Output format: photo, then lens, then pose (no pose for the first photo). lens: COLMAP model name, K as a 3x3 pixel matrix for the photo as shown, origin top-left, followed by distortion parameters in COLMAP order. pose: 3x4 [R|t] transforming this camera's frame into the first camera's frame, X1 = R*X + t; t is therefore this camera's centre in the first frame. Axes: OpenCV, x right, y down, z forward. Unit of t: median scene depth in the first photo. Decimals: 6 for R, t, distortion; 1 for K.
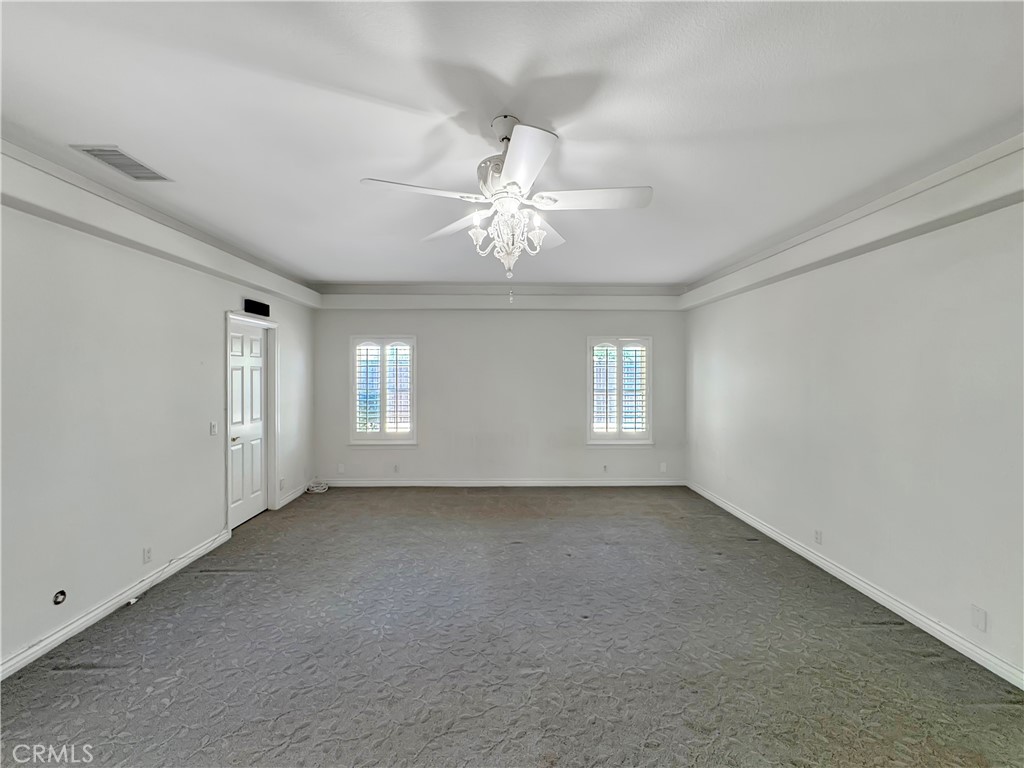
lens RADIAL K [[416.5, 0, 512.1], [0, 416.5, 375.2], [0, 0, 1]] dist [-0.006149, 0.001699]
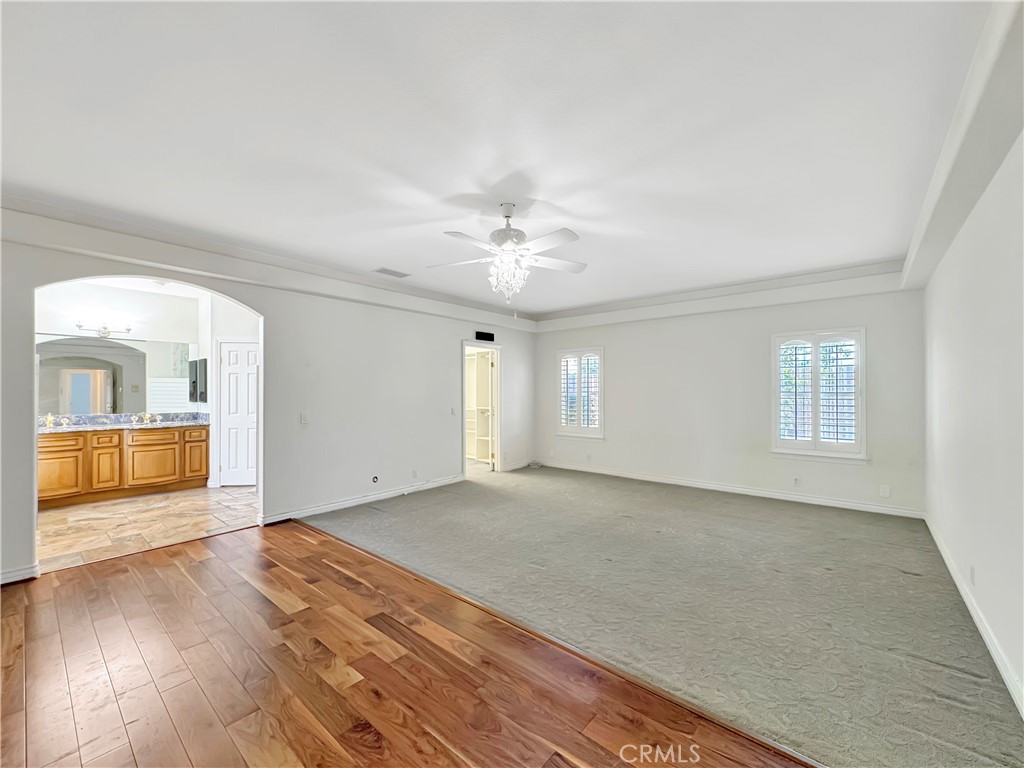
lens RADIAL K [[416.5, 0, 513.7], [0, 416.5, 387.7], [0, 0, 1]] dist [-0.006149, 0.001699]
pose [[0.748520, -0.010064, -0.663036, 0.501870], [-0.000327, 0.999879, -0.015545, 0.053689], [0.663113, 0.011853, 0.748426, -0.081722]]
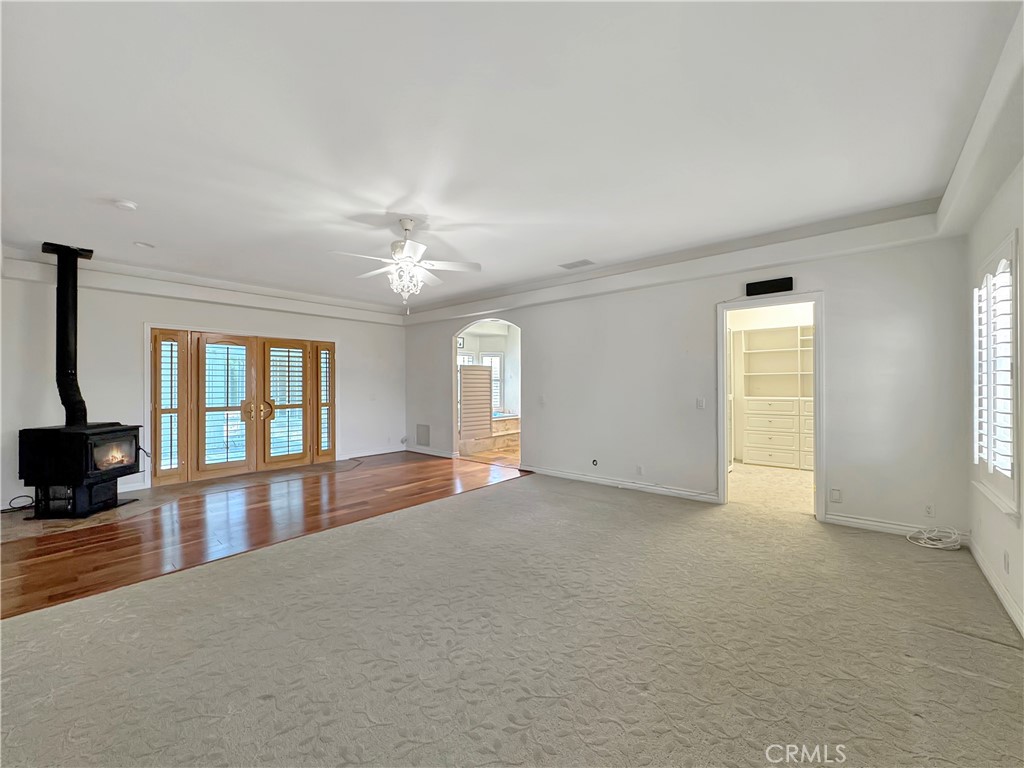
lens RADIAL K [[416.5, 0, 508.7], [0, 416.5, 384.7], [0, 0, 1]] dist [-0.006149, 0.001699]
pose [[-0.682206, 0.000213, -0.731160, 0.500433], [-0.001588, 0.999997, 0.001773, 0.062643], [0.731158, 0.002371, -0.682204, 1.253279]]
